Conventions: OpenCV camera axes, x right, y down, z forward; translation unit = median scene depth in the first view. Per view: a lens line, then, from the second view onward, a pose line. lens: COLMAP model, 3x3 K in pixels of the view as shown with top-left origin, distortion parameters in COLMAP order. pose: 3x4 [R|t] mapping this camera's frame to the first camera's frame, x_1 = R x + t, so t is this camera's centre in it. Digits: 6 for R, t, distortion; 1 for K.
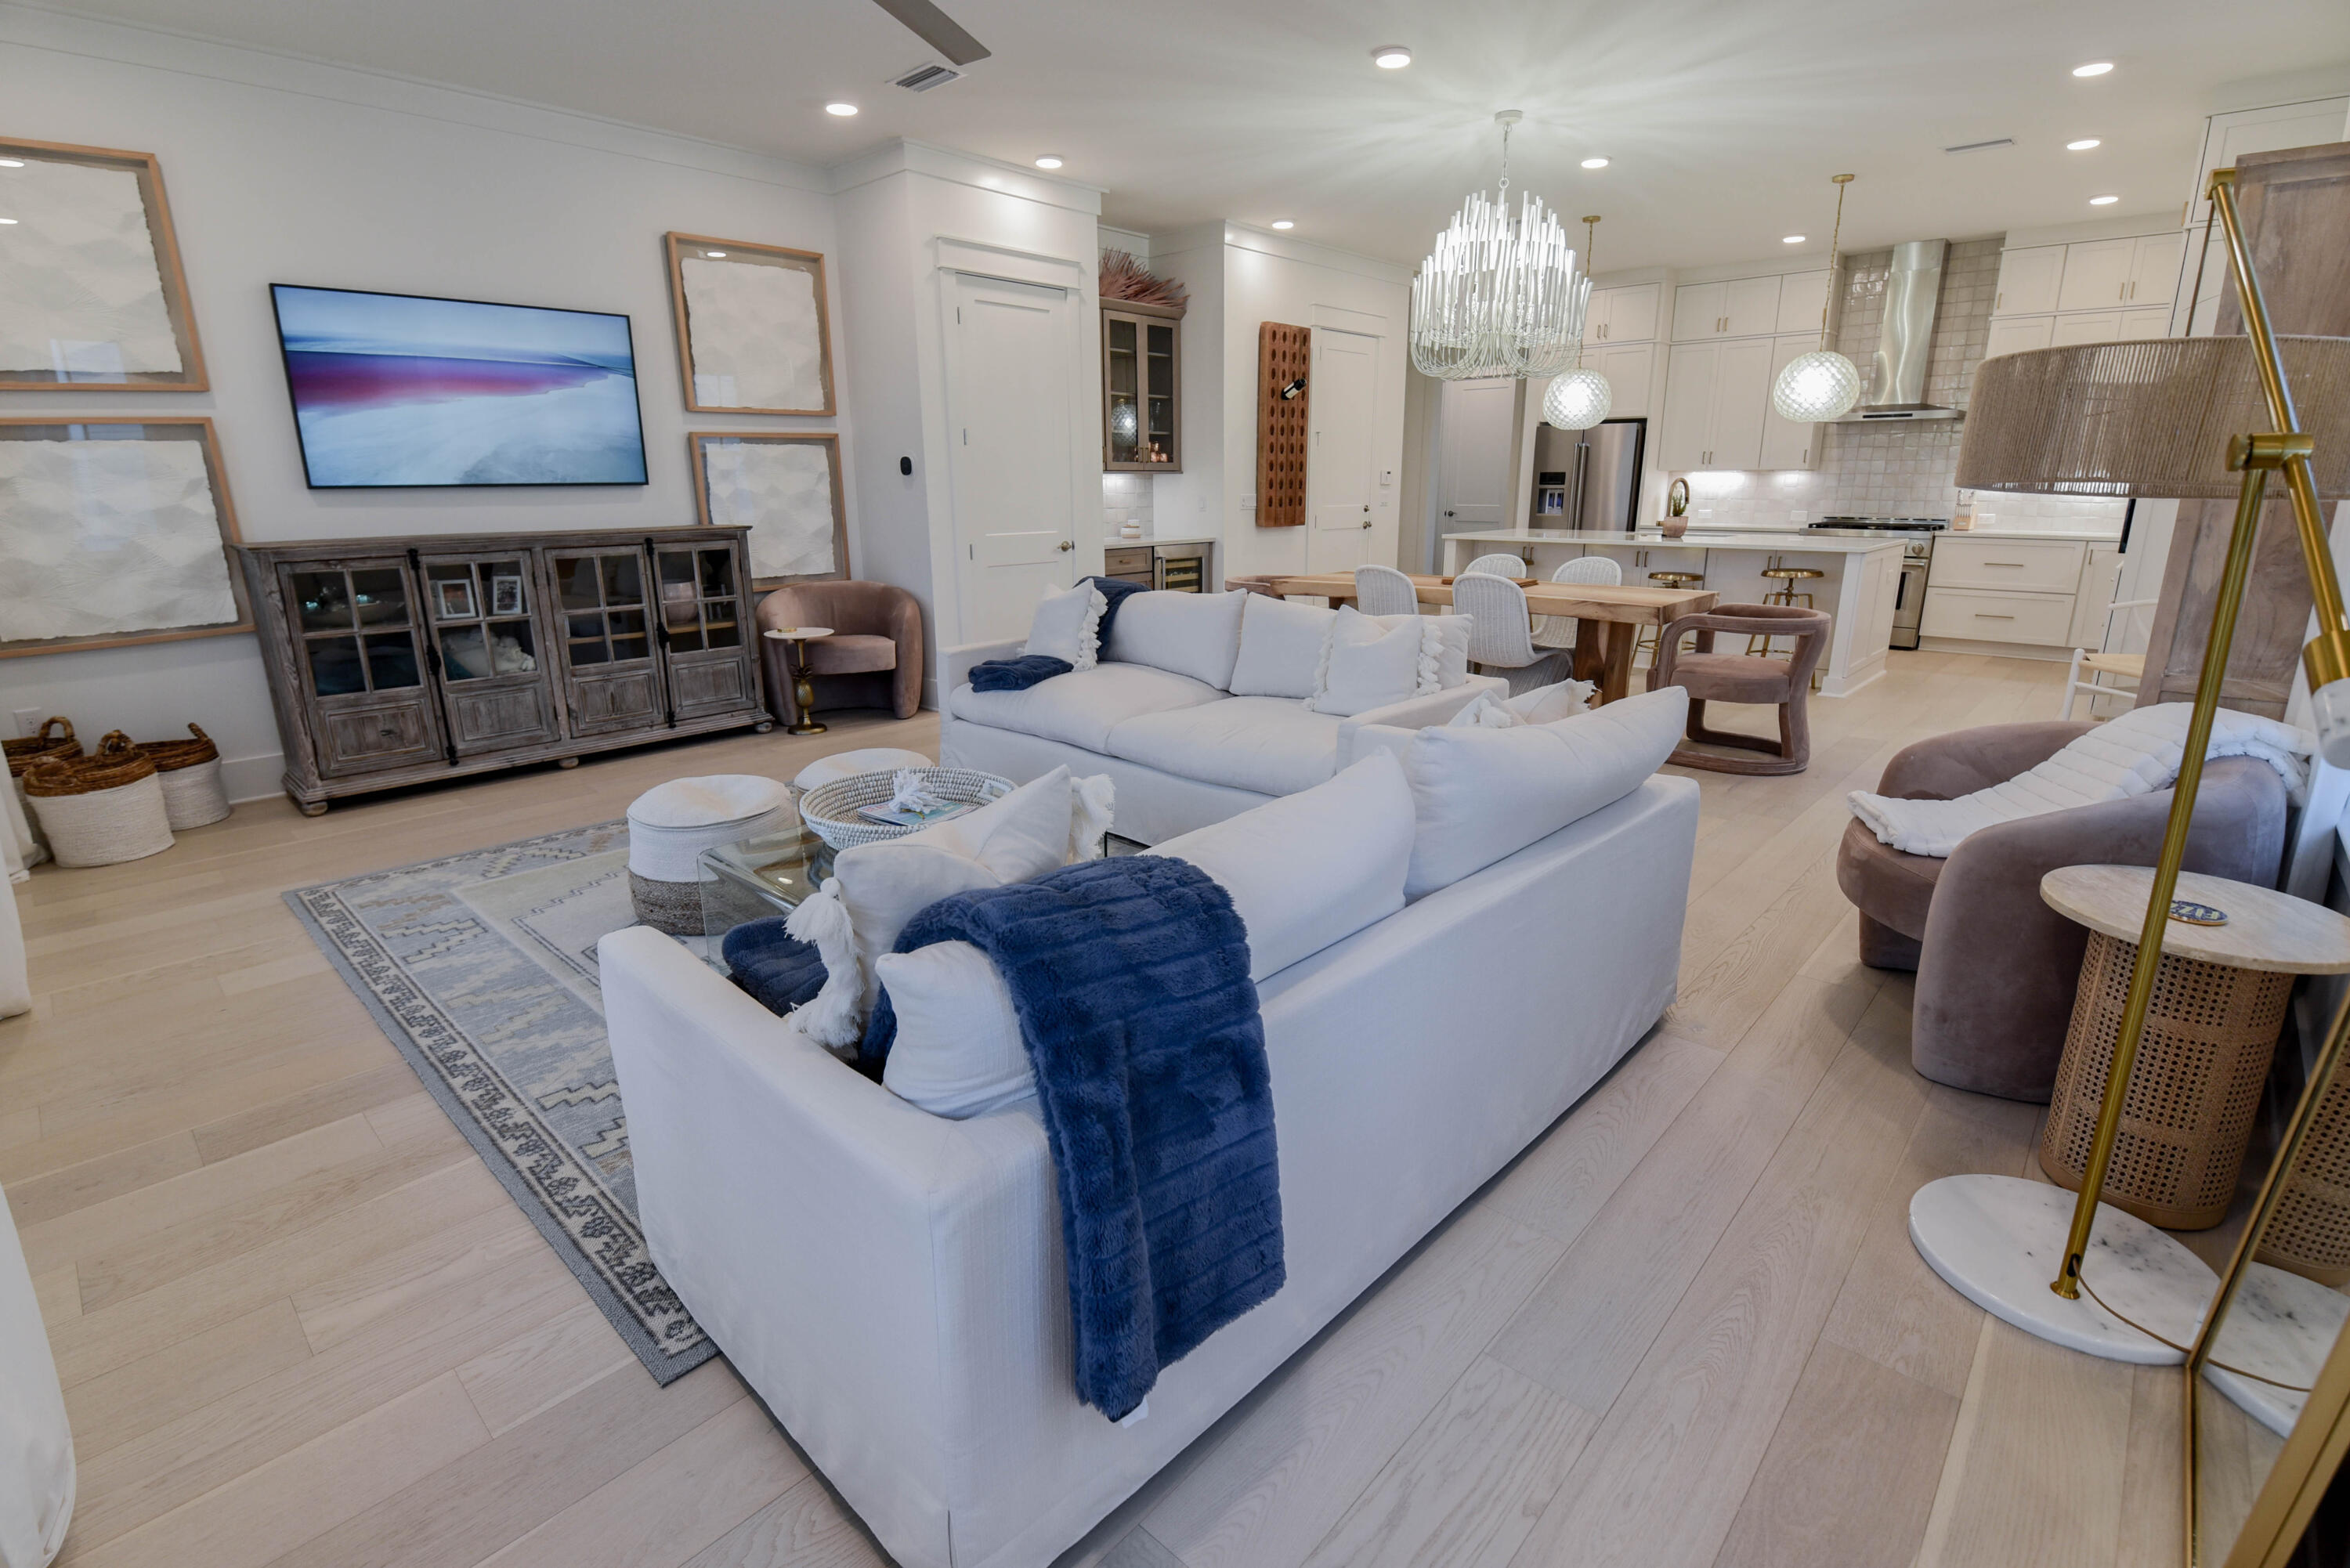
lens RADIAL K [[1125.2, 0, 1122.1], [0, 1125.2, 800.2], [0, 0, 1]] dist [-0.000681, -0.008088]
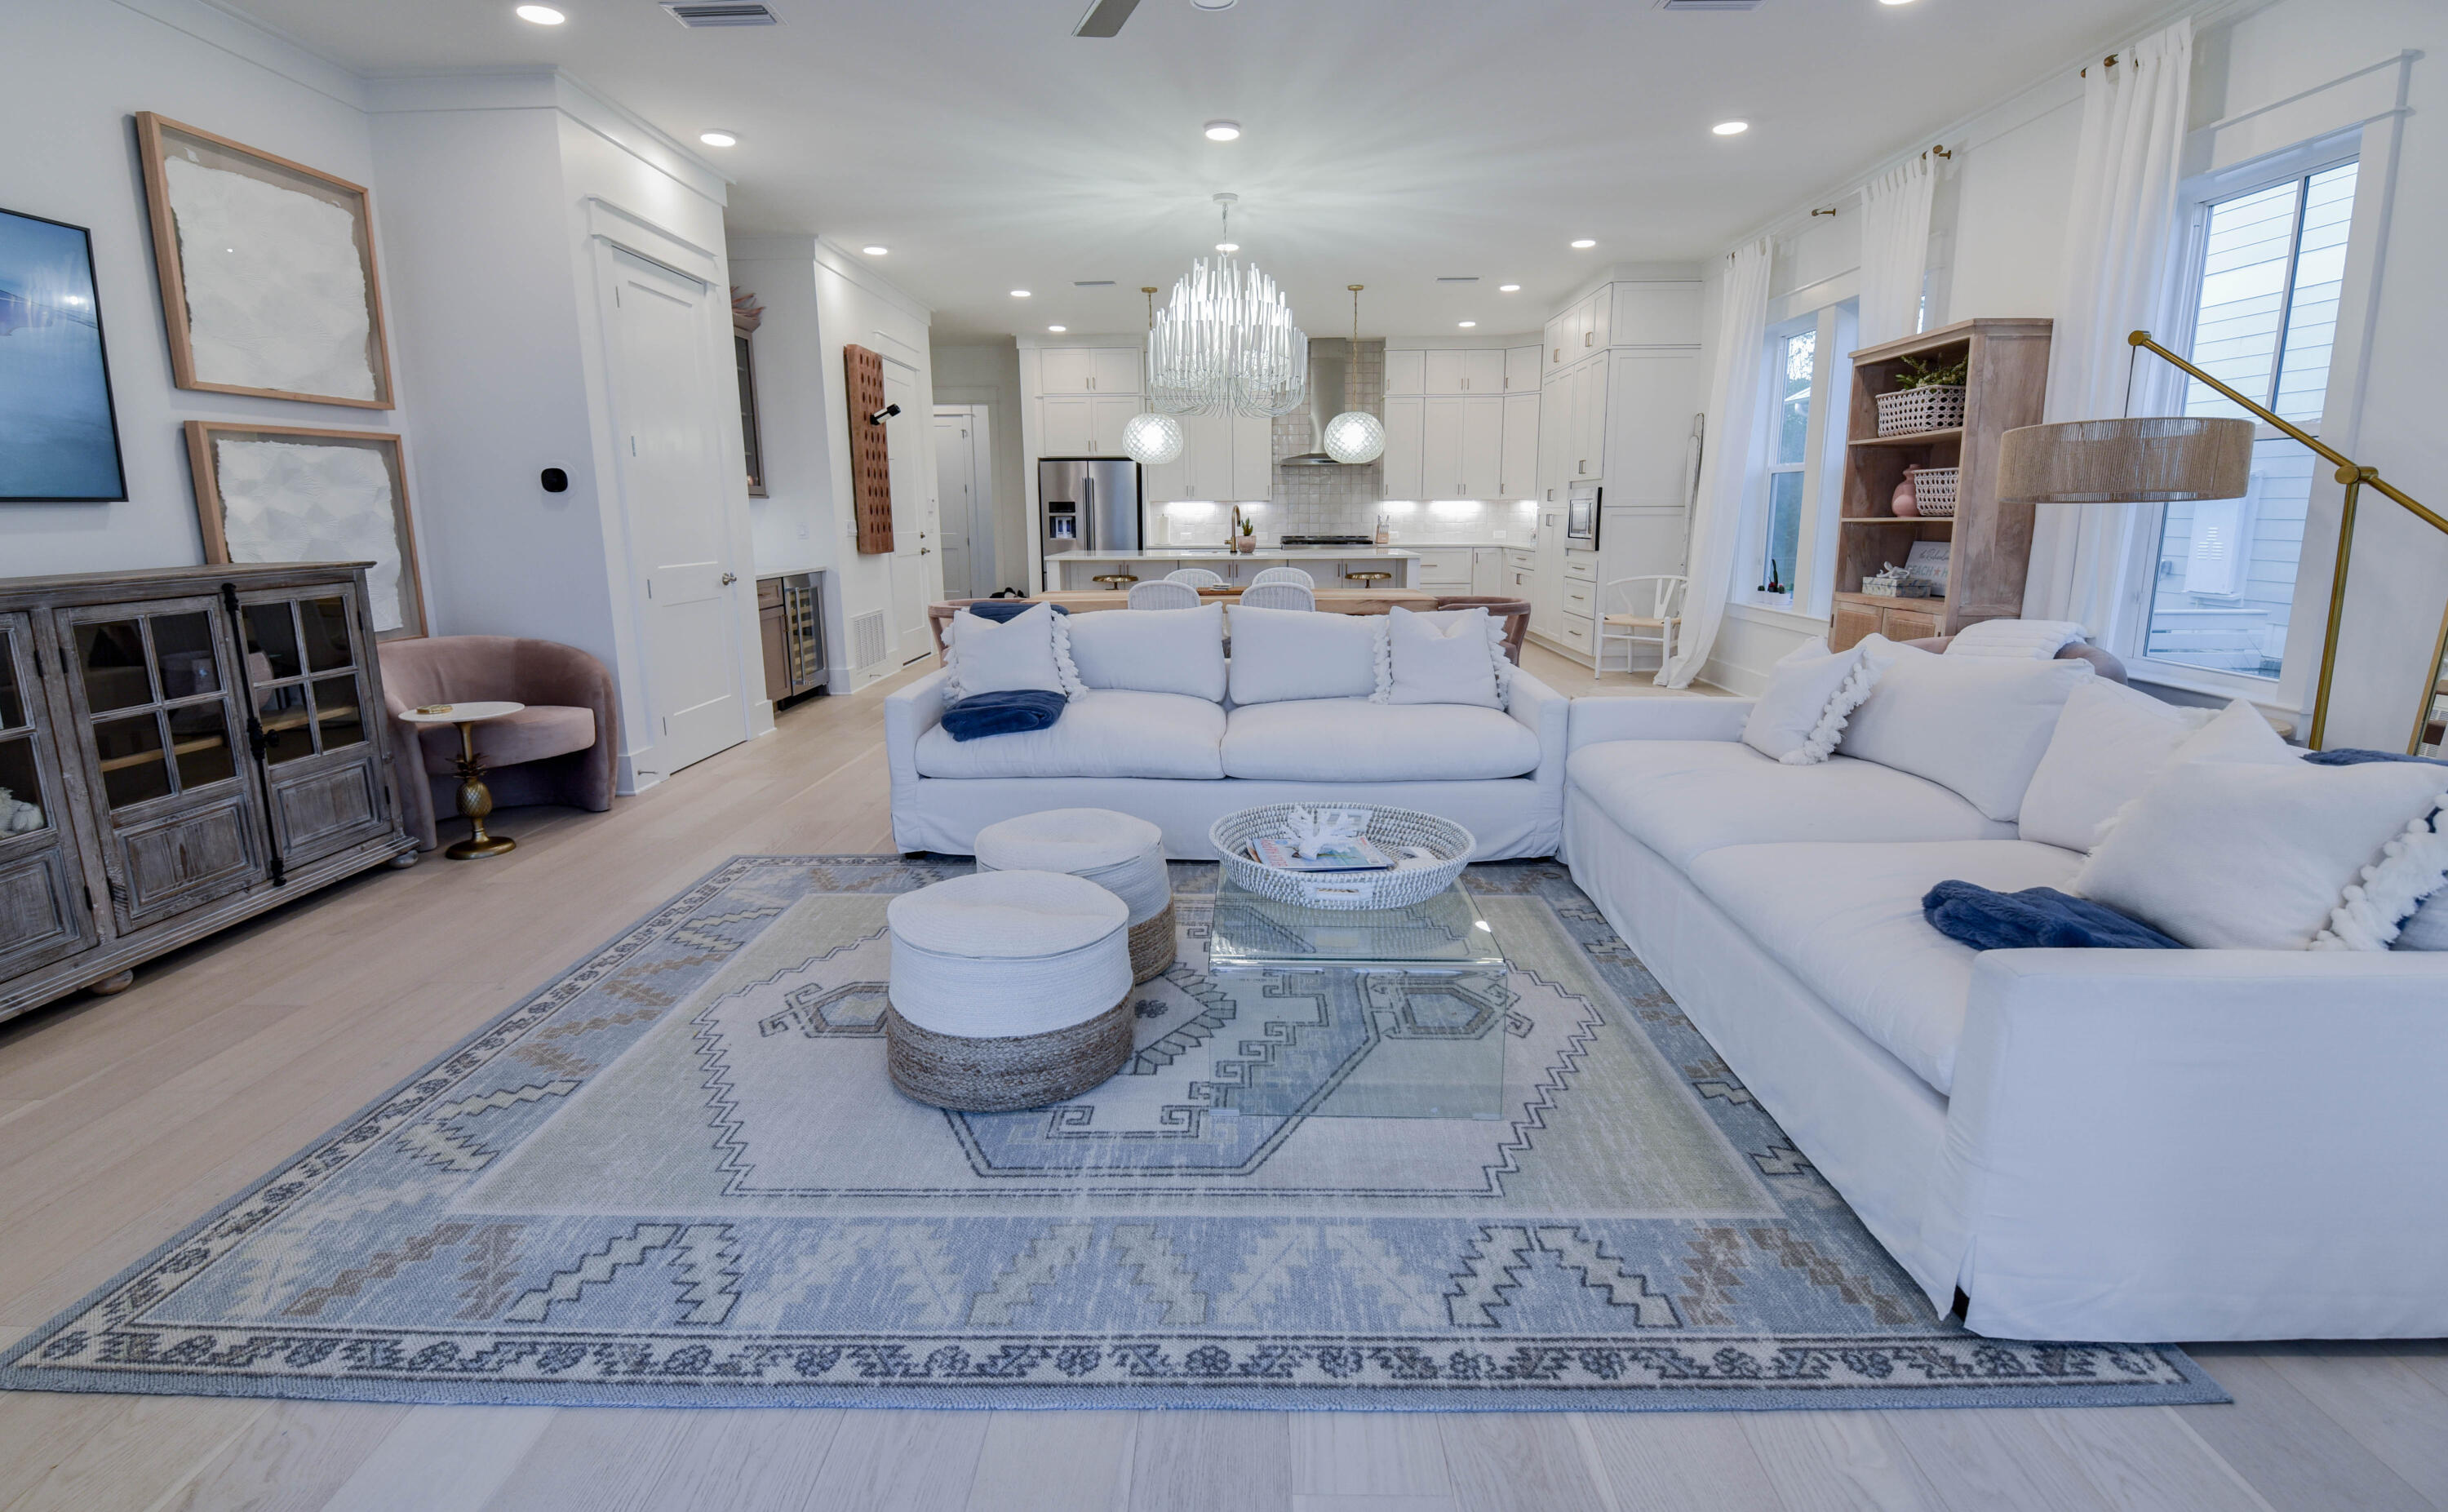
lens RADIAL K [[1071.6, 0, 1270.2], [0, 1071.6, 695.0], [0, 0, 1]] dist [-0.002293, -0.006571]
pose [[0.730798, -0.111928, 0.673355, -0.360988], [0.185686, 0.981862, -0.038317, -0.041187], [-0.656853, 0.153034, 0.738326, 0.187057]]
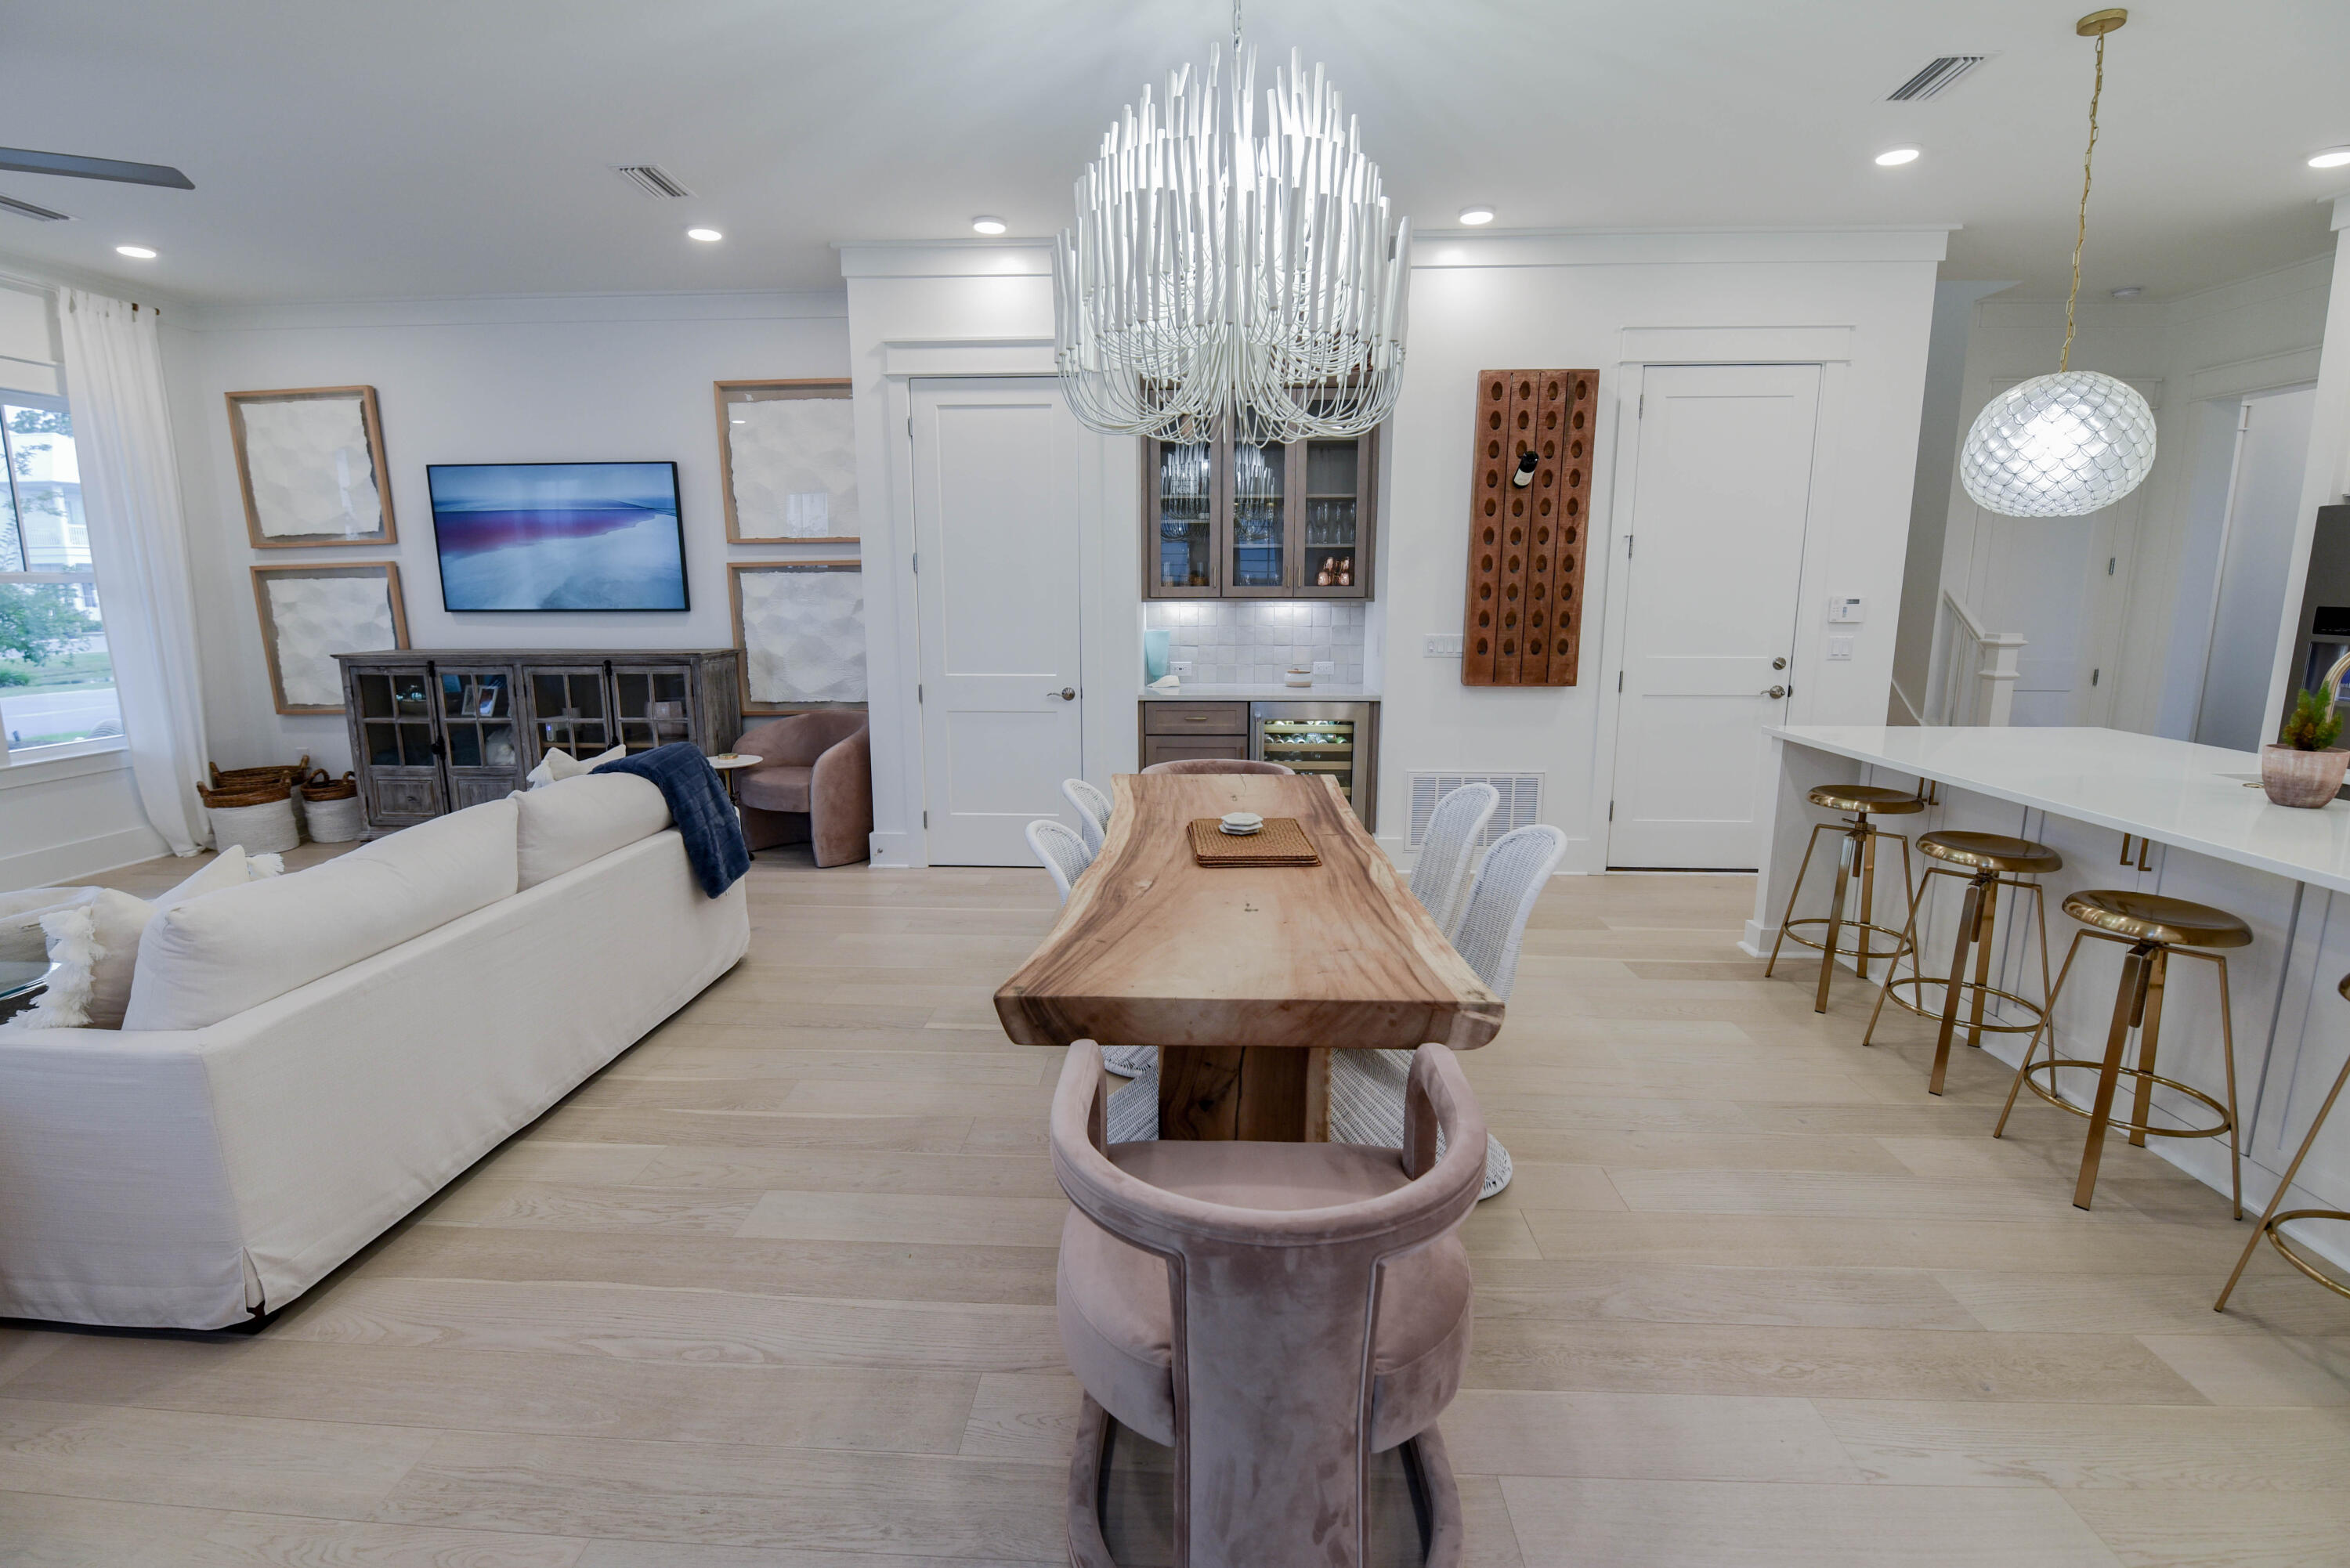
lens RADIAL K [[1055.1, 0, 1129.3], [0, 1055.1, 775.2], [0, 0, 1]] dist [0.000722, -0.012400]
pose [[0.643677, 0.140308, -0.752325, 0.636620], [-0.209713, 0.977759, 0.002925, -0.213931], [0.736003, 0.155889, 0.658785, 0.655963]]
